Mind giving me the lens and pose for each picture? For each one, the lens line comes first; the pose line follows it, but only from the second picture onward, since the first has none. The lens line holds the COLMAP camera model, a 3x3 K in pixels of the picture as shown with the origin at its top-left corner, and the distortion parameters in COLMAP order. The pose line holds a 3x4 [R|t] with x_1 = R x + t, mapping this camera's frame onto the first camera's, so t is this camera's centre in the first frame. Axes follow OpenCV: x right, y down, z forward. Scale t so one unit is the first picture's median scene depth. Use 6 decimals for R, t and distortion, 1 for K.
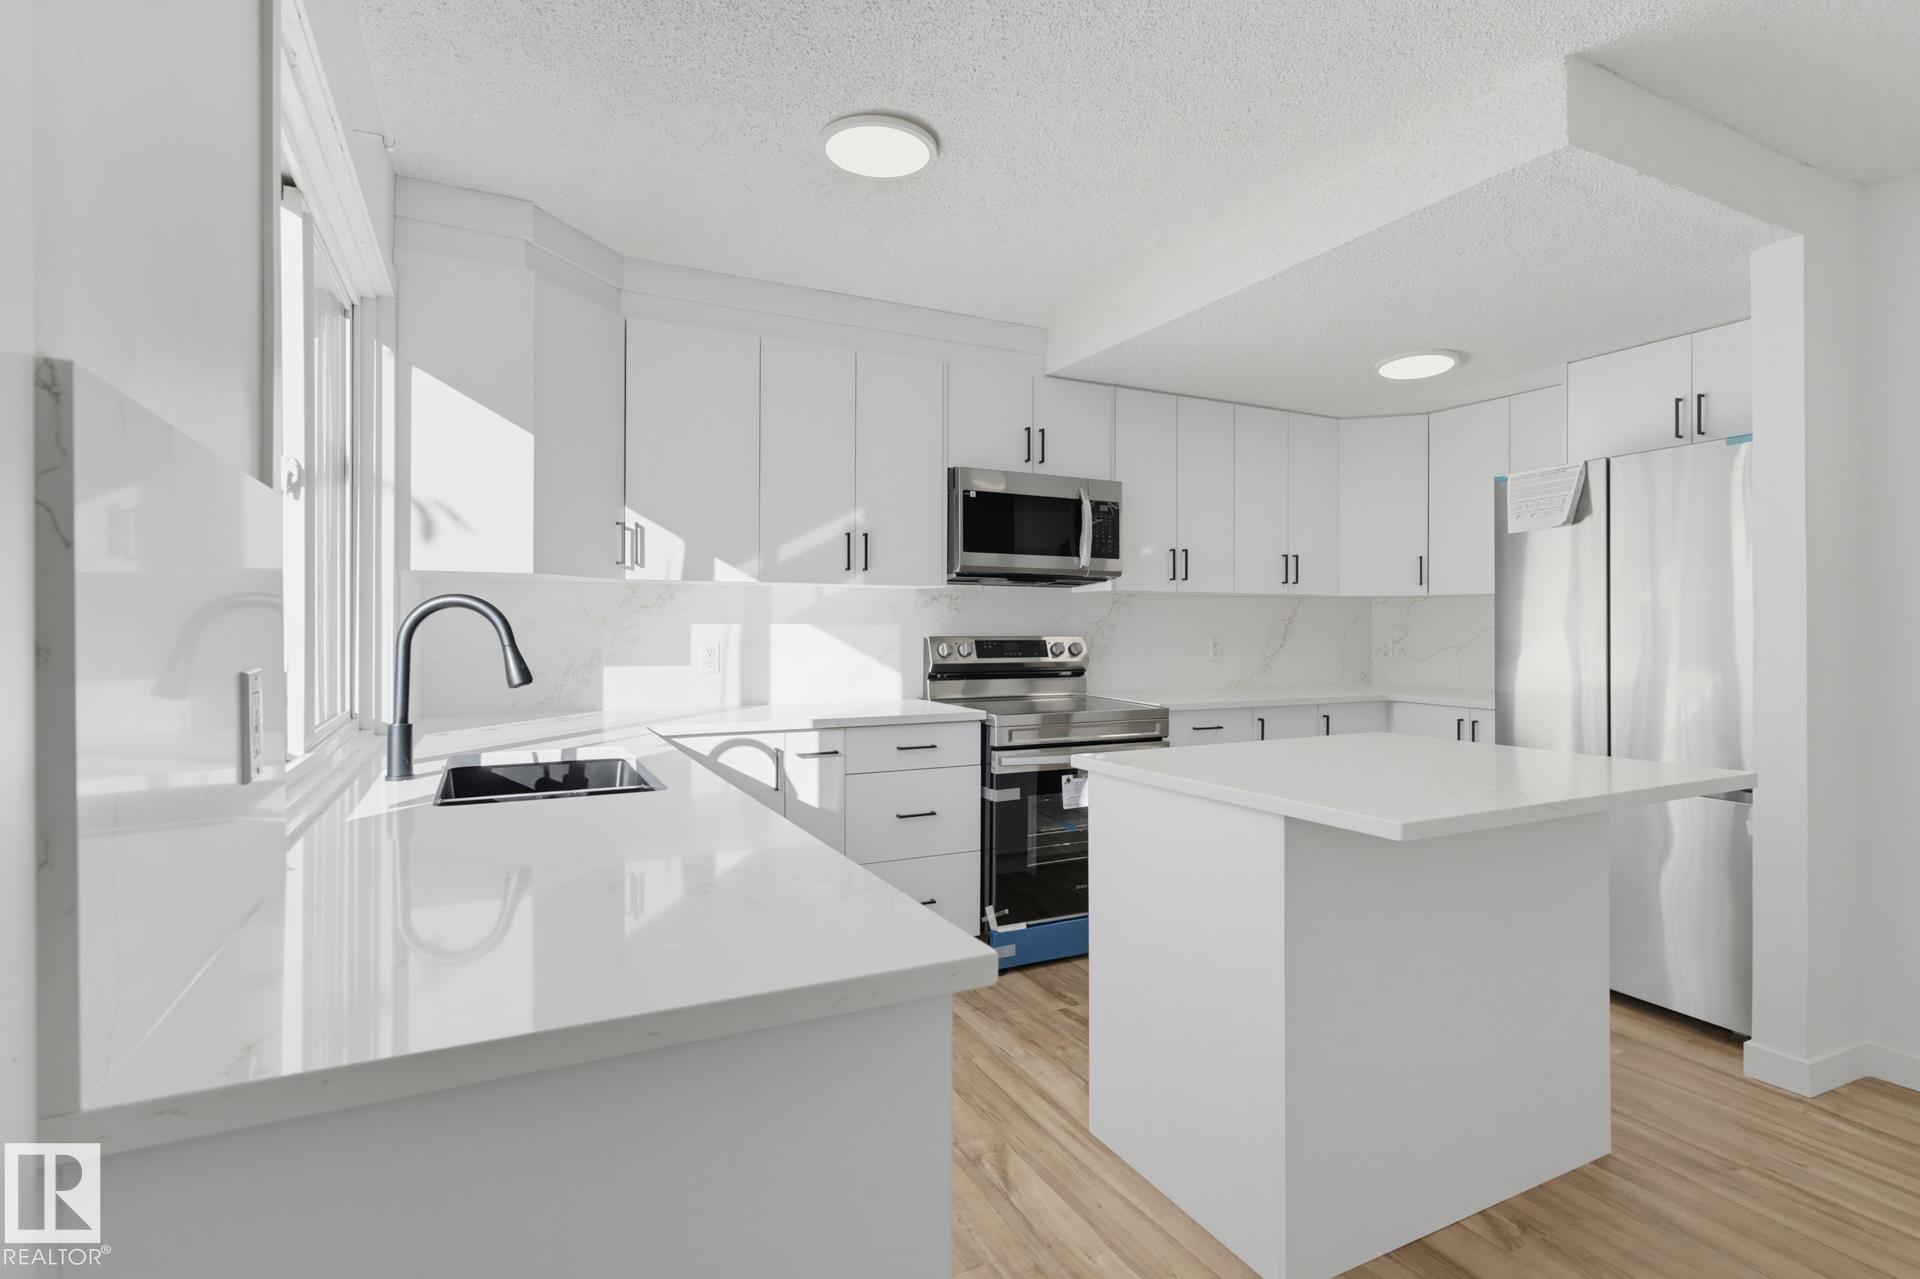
lens RADIAL K [[935.2, 0, 968.2], [0, 935.2, 634.2], [0, 0, 1]] dist [-0.006888, -0.000408]
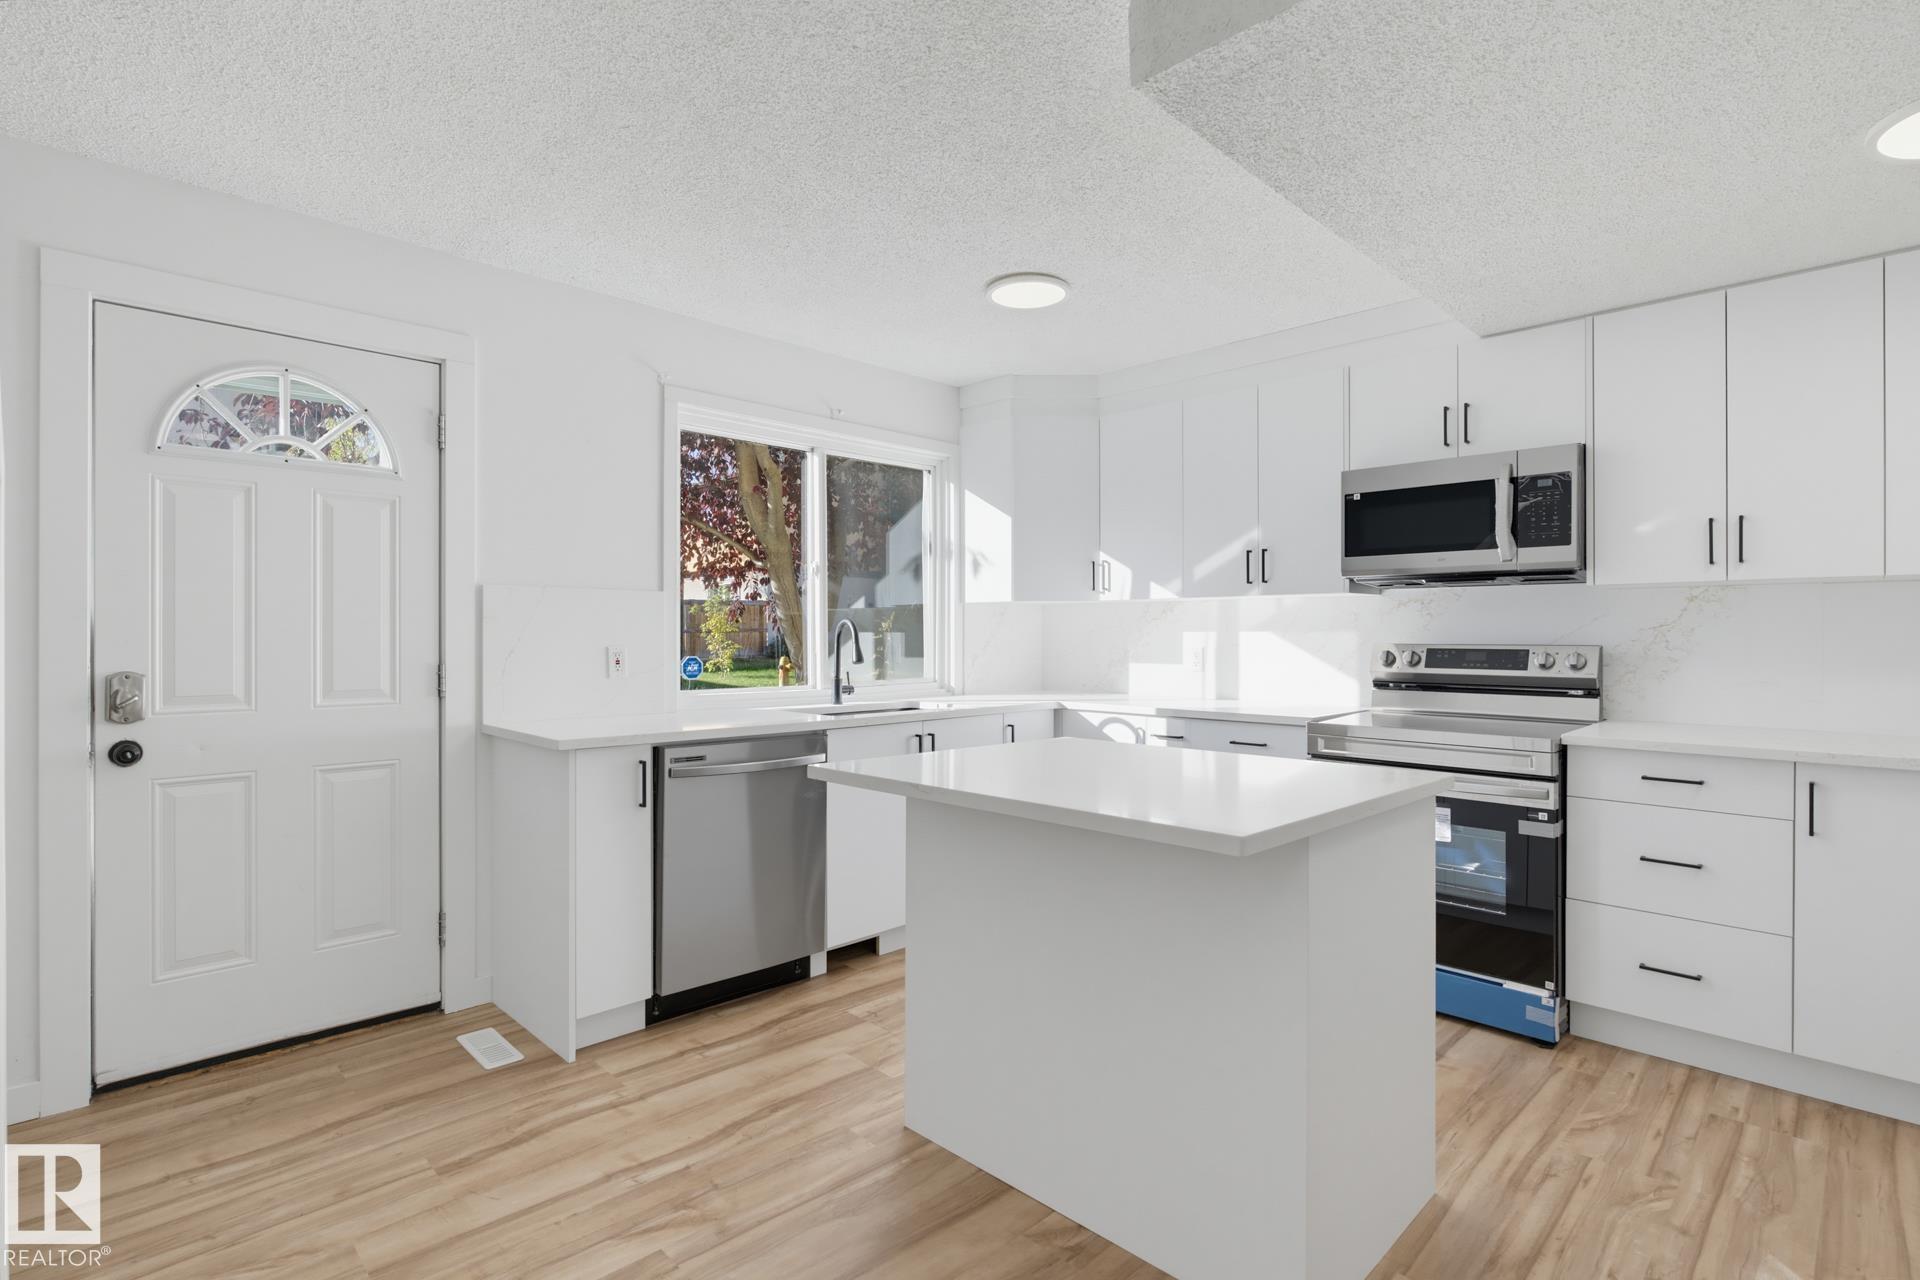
lens RADIAL K [[935.2, 0, 972.5], [0, 935.2, 638.4], [0, 0, 1]] dist [-0.006888, -0.000408]
pose [[0.311470, 0.003363, -0.950250, 0.816425], [-0.006535, 0.999978, 0.001397, -0.001590], [0.950233, 0.005775, 0.311485, 0.324854]]
